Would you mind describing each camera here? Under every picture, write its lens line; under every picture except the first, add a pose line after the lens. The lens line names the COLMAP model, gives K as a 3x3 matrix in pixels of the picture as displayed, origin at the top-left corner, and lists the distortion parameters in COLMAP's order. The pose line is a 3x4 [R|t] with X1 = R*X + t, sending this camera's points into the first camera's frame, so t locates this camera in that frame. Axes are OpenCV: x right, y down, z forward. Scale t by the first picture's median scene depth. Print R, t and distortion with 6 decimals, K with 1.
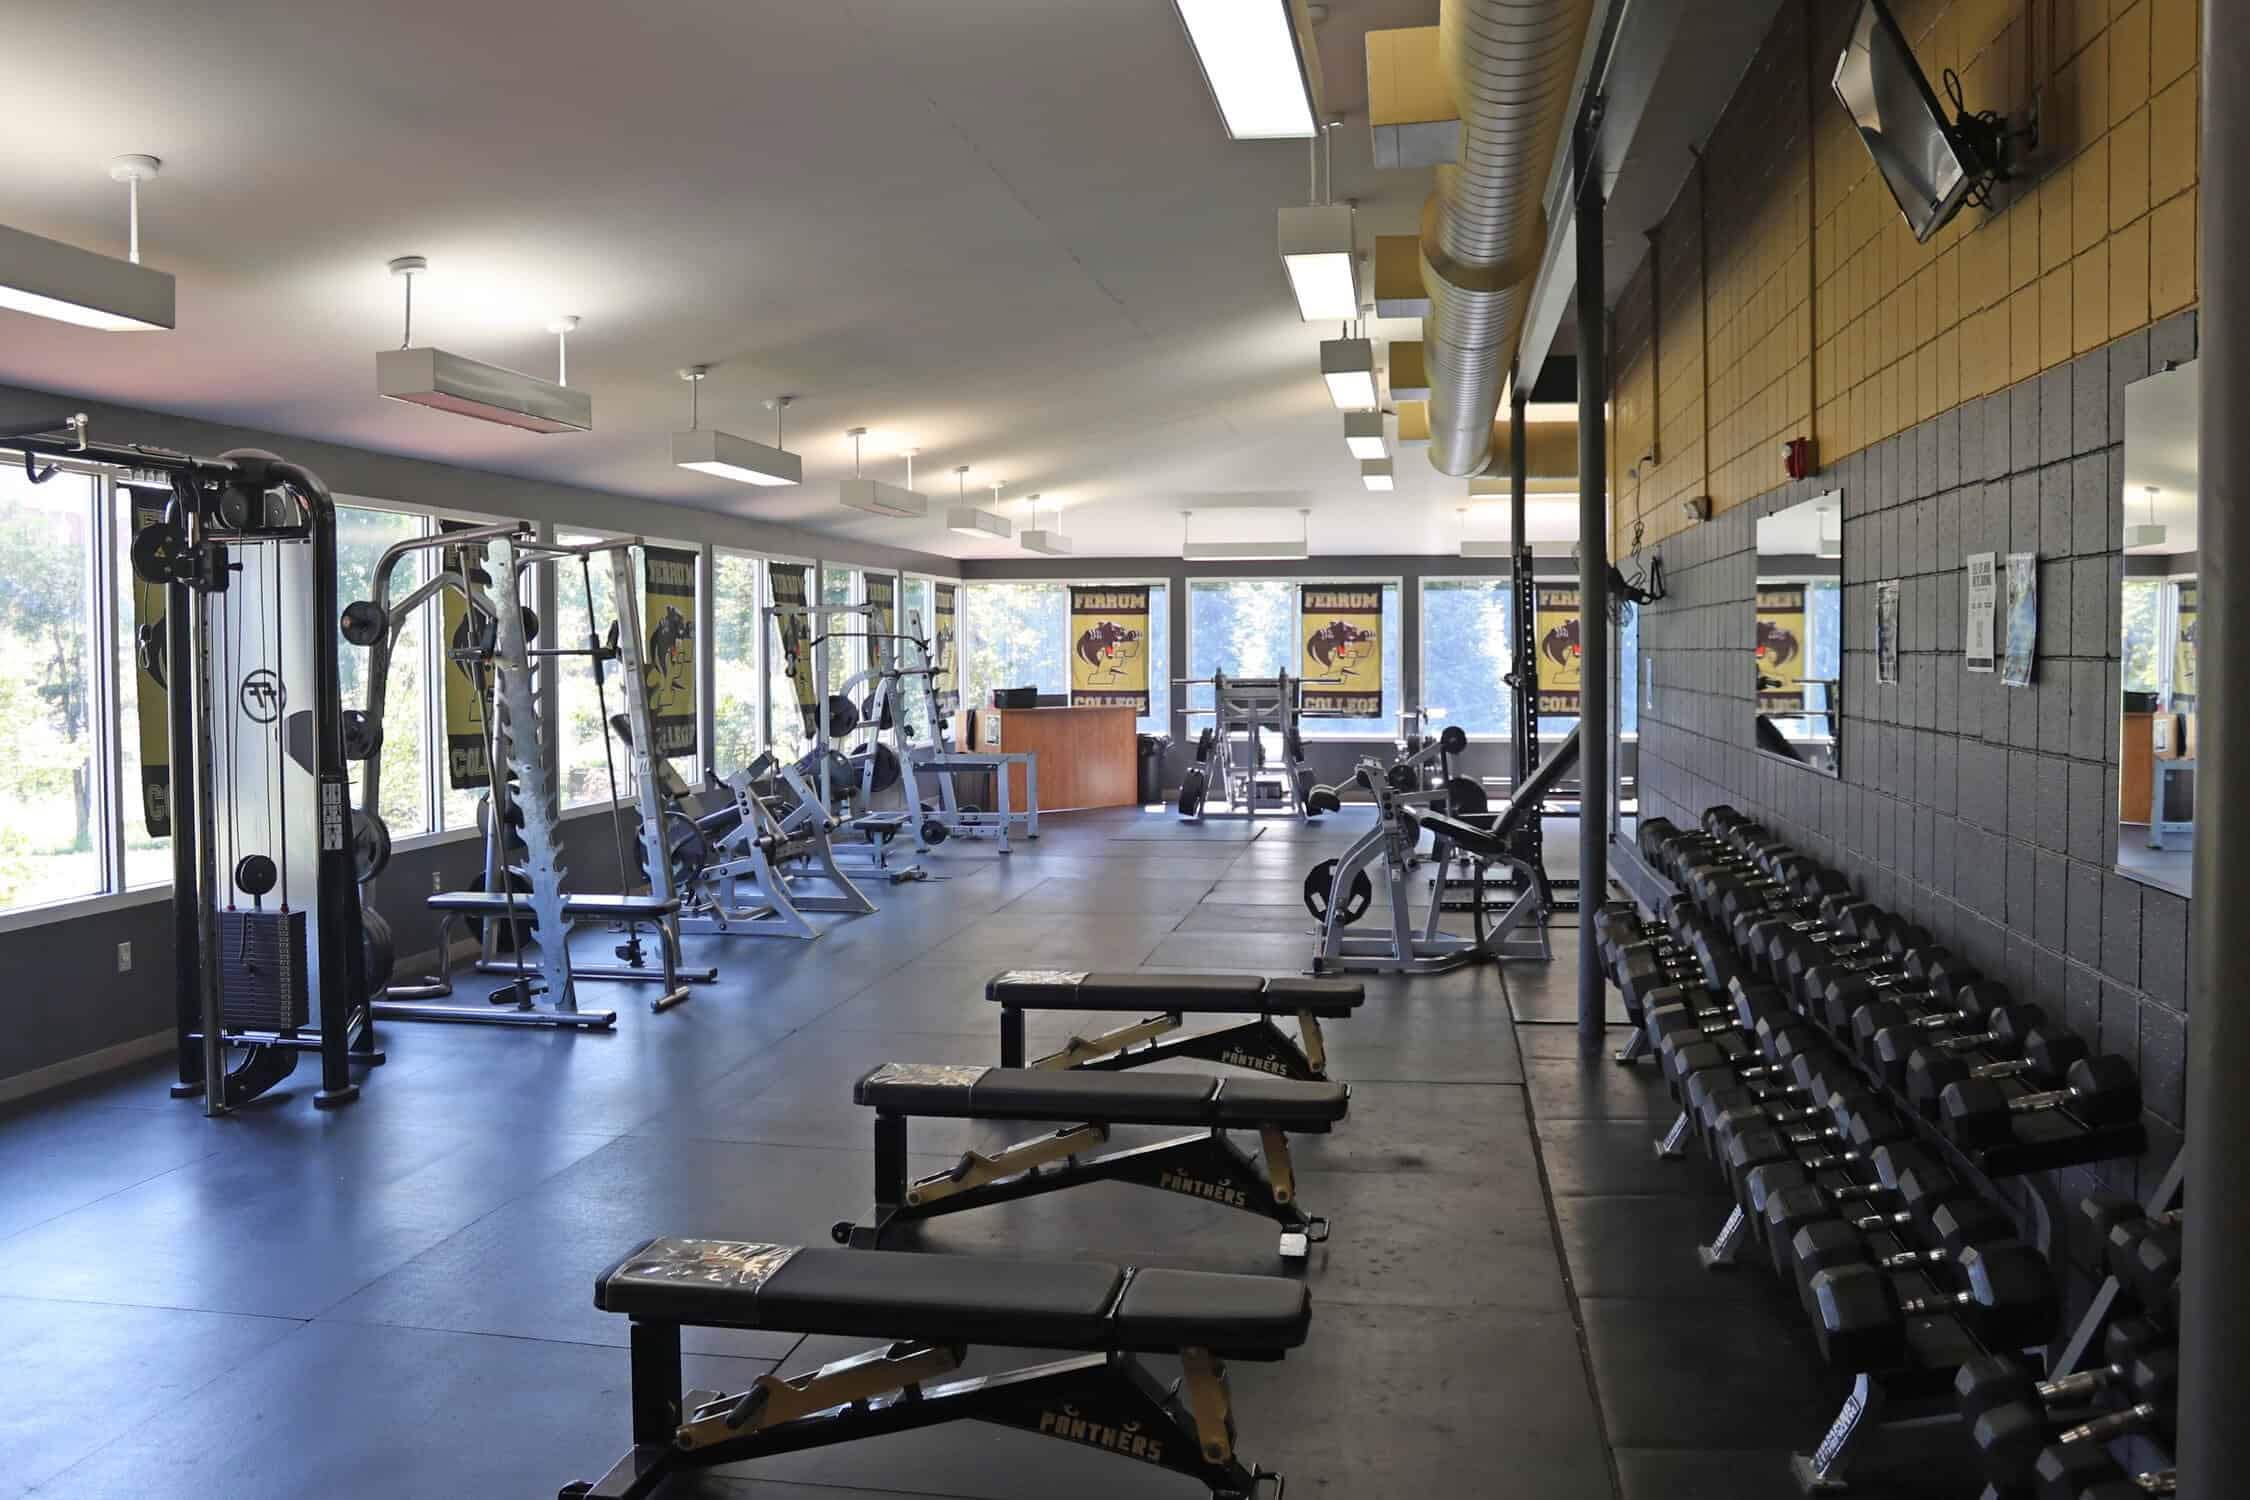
lens RADIAL K [[1950.6, 0, 1052.1], [0, 1950.6, 724.6], [0, 0, 1]] dist [-0.145129, 0.125862]
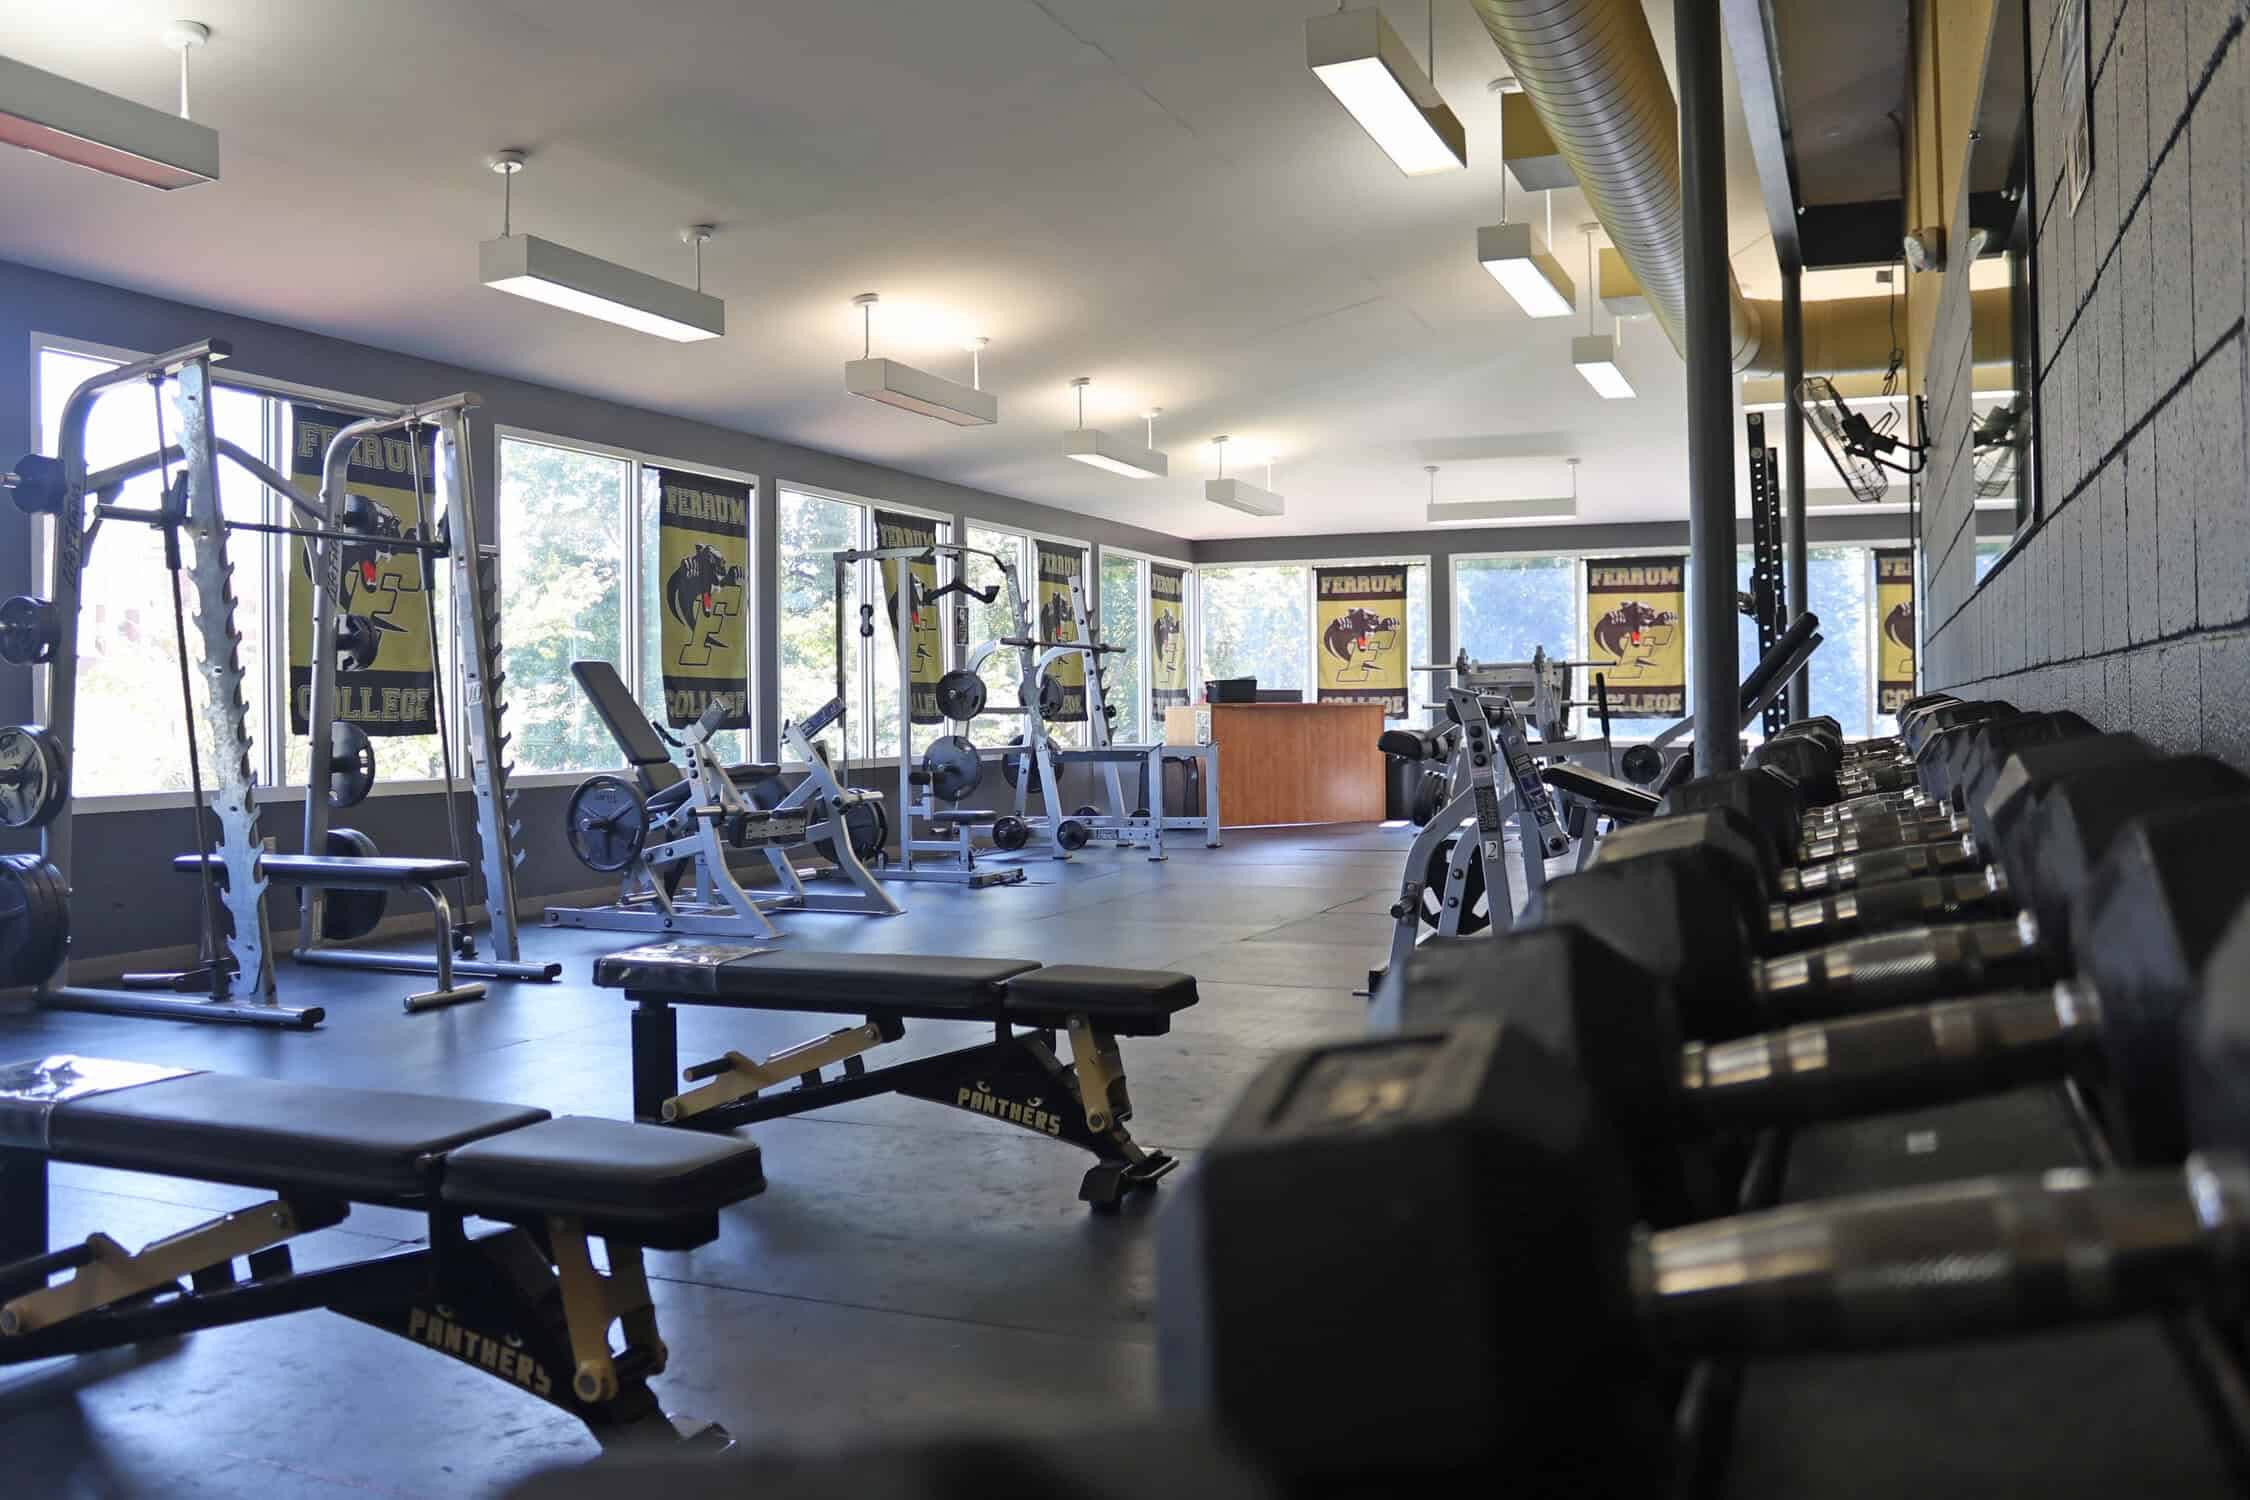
lens RADIAL K [[1950.6, 0, 1041.4], [0, 1950.6, 712.8], [0, 0, 1]] dist [-0.145129, 0.125862]
pose [[0.976265, -0.003078, -0.216559, 0.154446], [-0.005129, 0.999290, -0.037324, 0.051022], [0.216520, 0.037548, 0.975556, 0.284272]]
